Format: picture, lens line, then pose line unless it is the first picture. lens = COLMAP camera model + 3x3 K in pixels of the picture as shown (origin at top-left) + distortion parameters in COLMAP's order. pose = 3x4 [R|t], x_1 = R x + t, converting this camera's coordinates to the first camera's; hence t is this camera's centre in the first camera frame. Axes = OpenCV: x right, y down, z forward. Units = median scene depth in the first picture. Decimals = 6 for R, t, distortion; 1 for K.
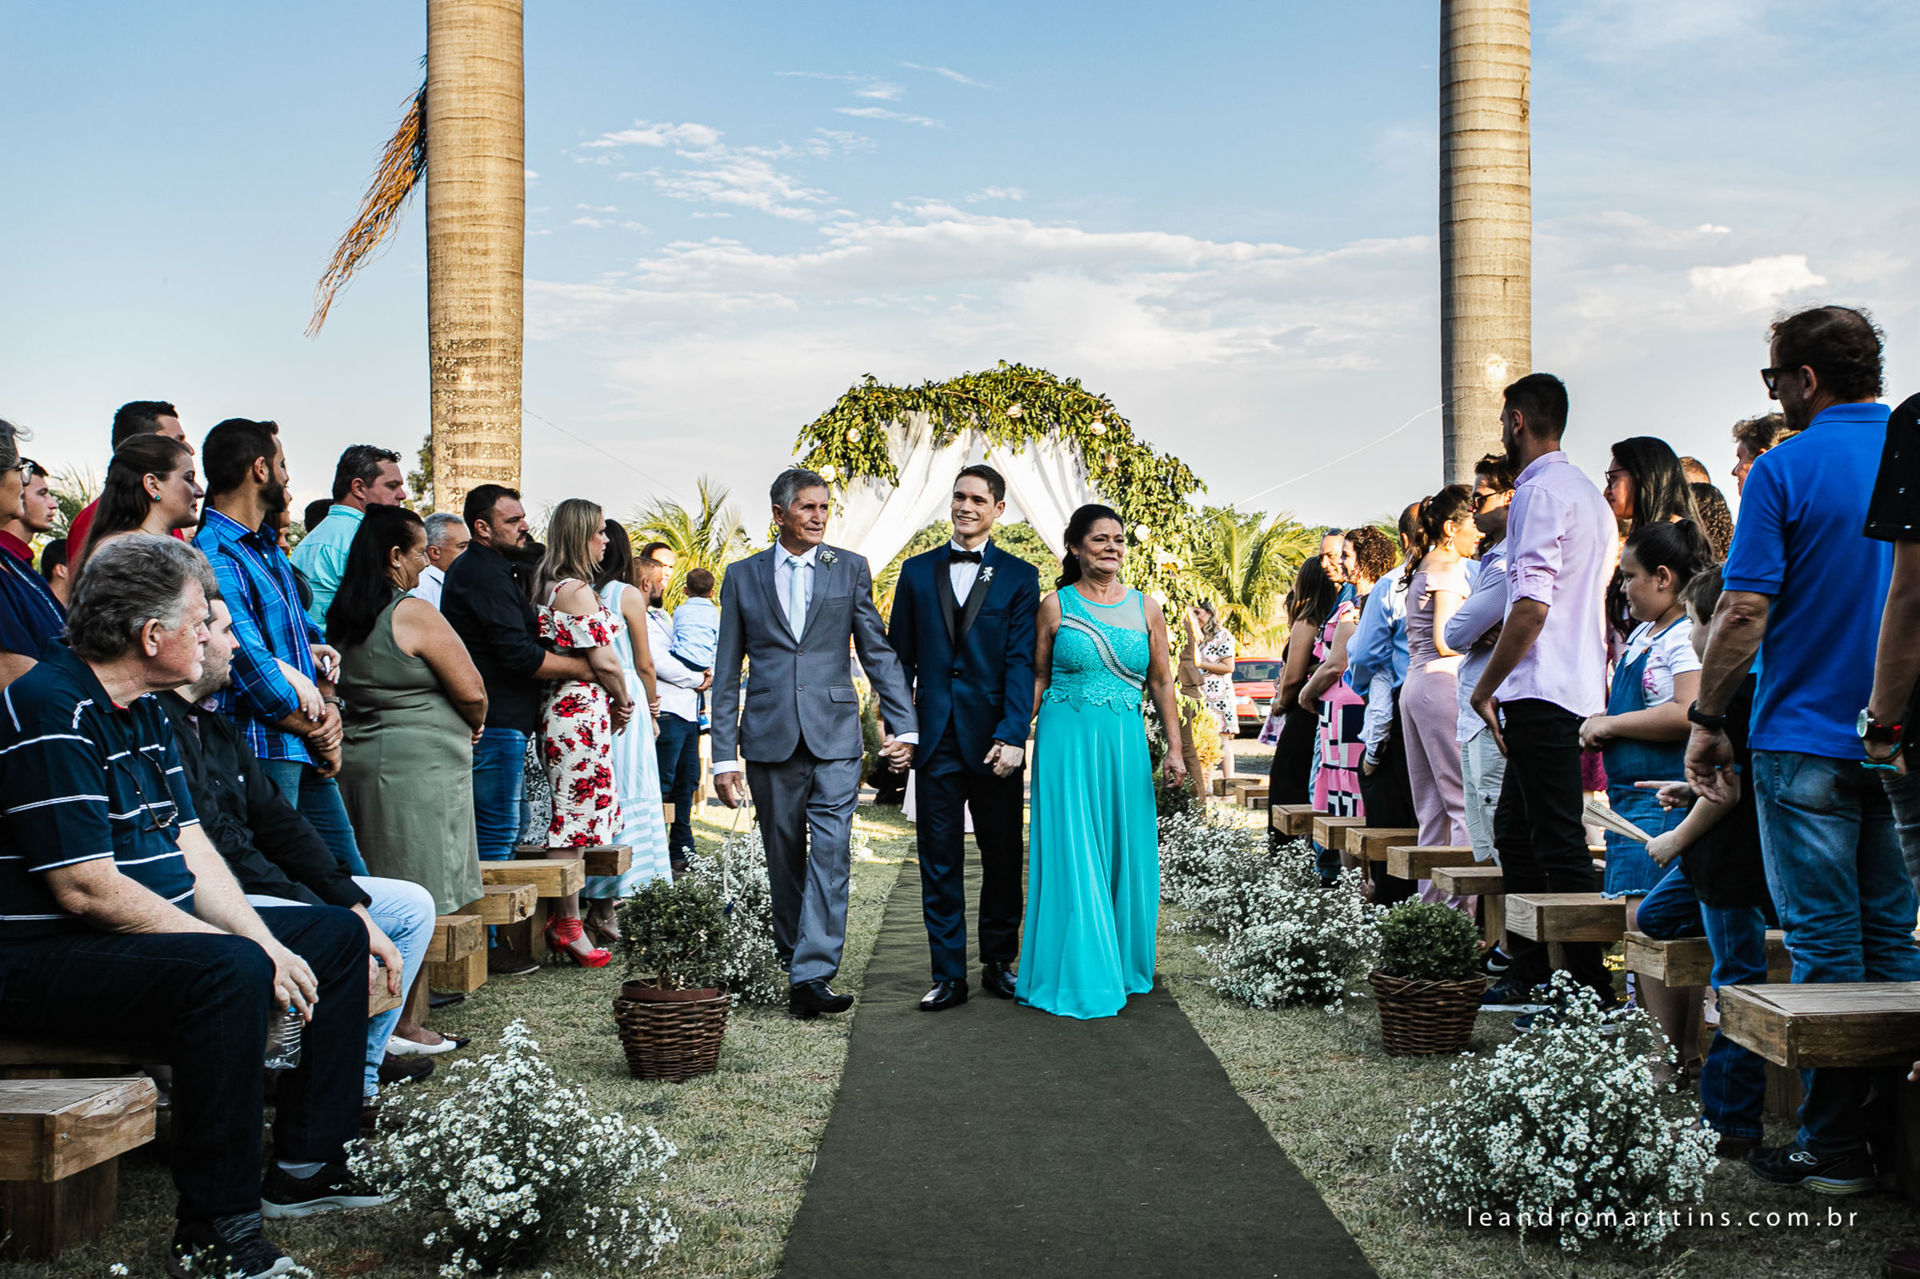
lens RADIAL K [[2274.7, 0, 956.1], [0, 2274.7, 617.0], [0, 0, 1]] dist [0.032053, 0.004939]
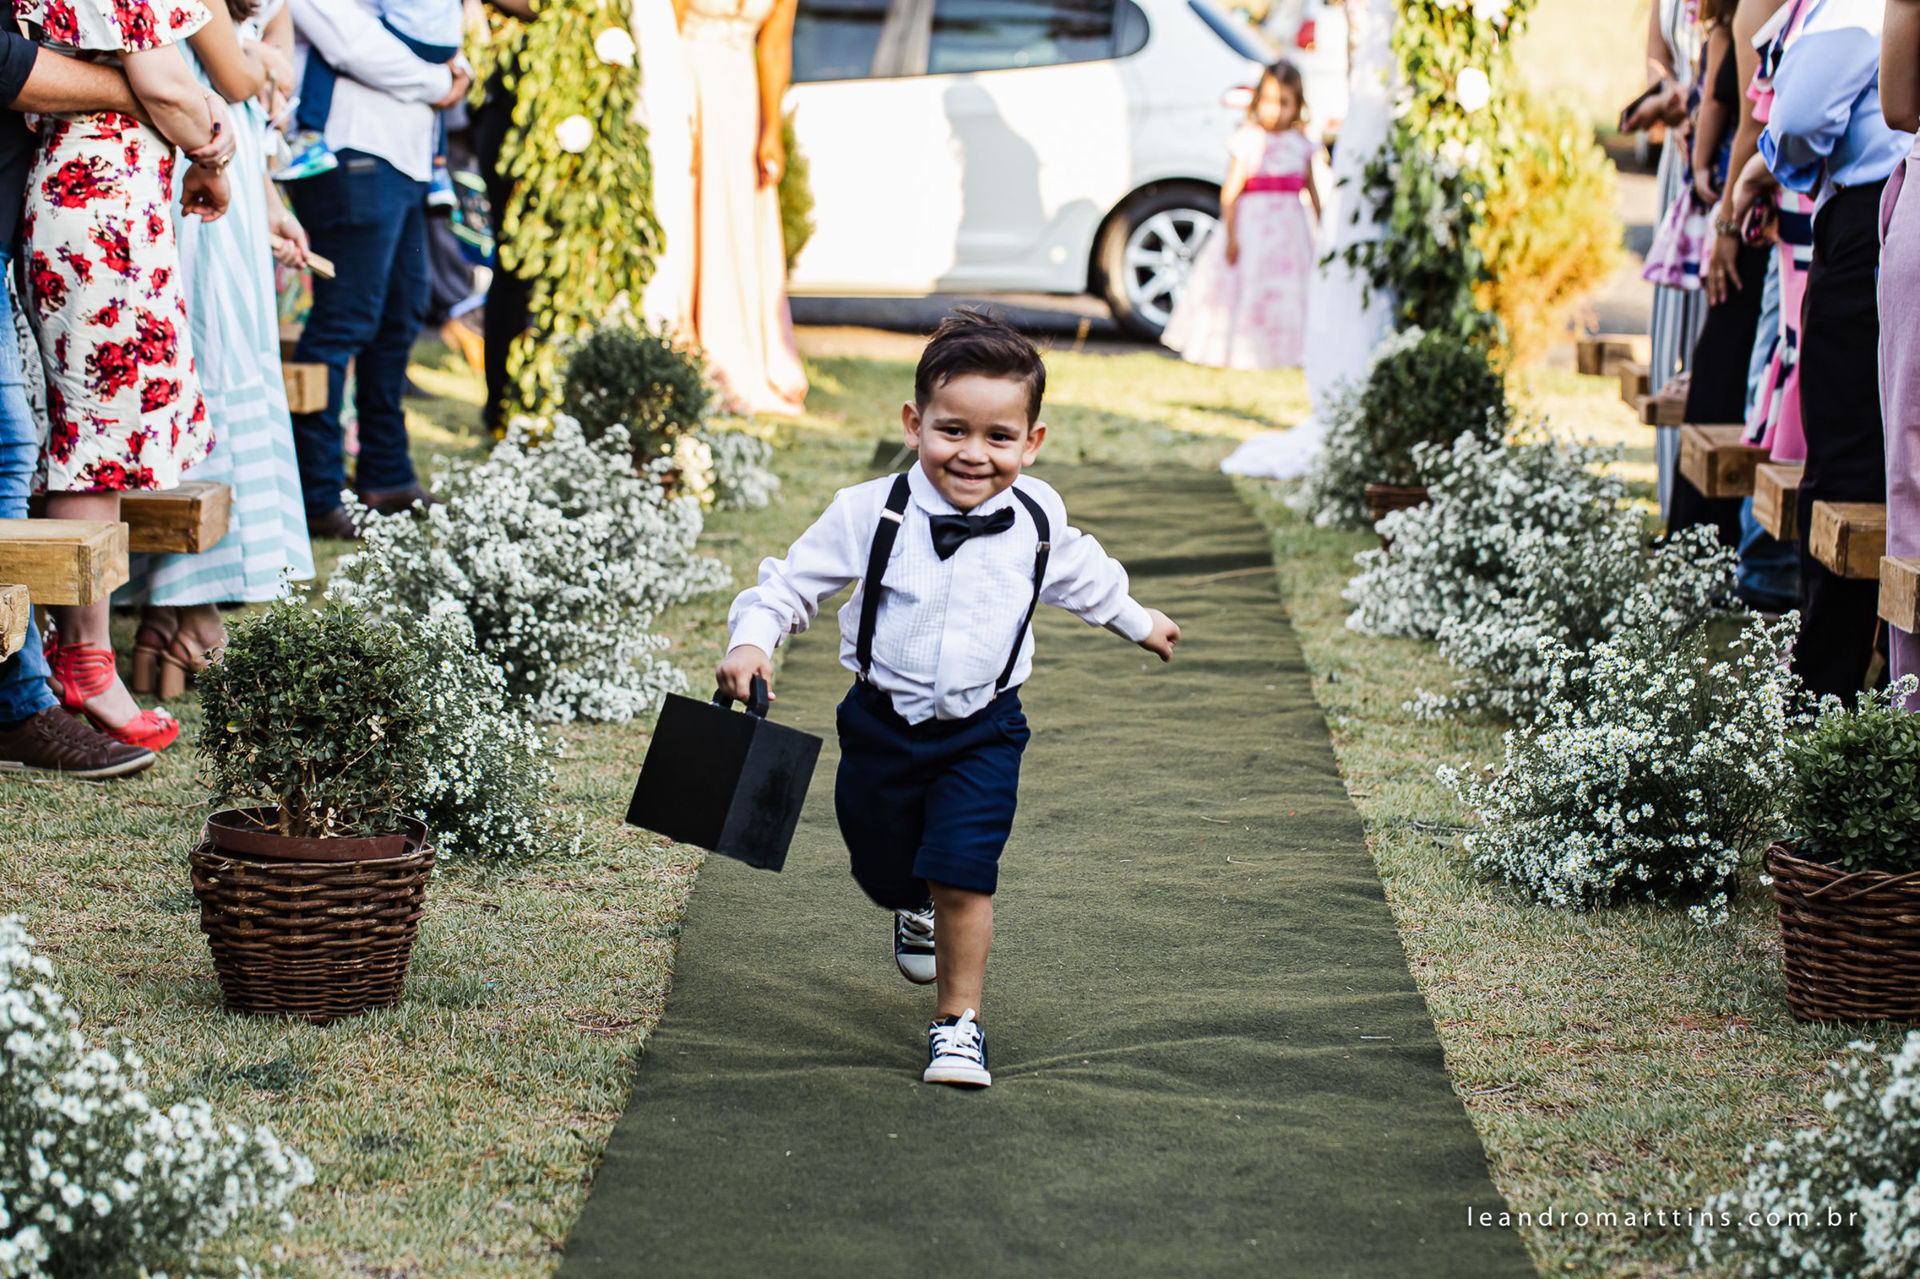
lens RADIAL K [[6215.9, 0, 904.8], [0, 6215.9, 638.5], [0, 0, 1]] dist [-0.168895, 3.069323]
pose [[0.998949, 0.035271, -0.029272, 0.037112], [-0.030359, 0.987612, 0.153952, -0.081604], [0.034339, -0.152902, 0.987645, -0.281372]]
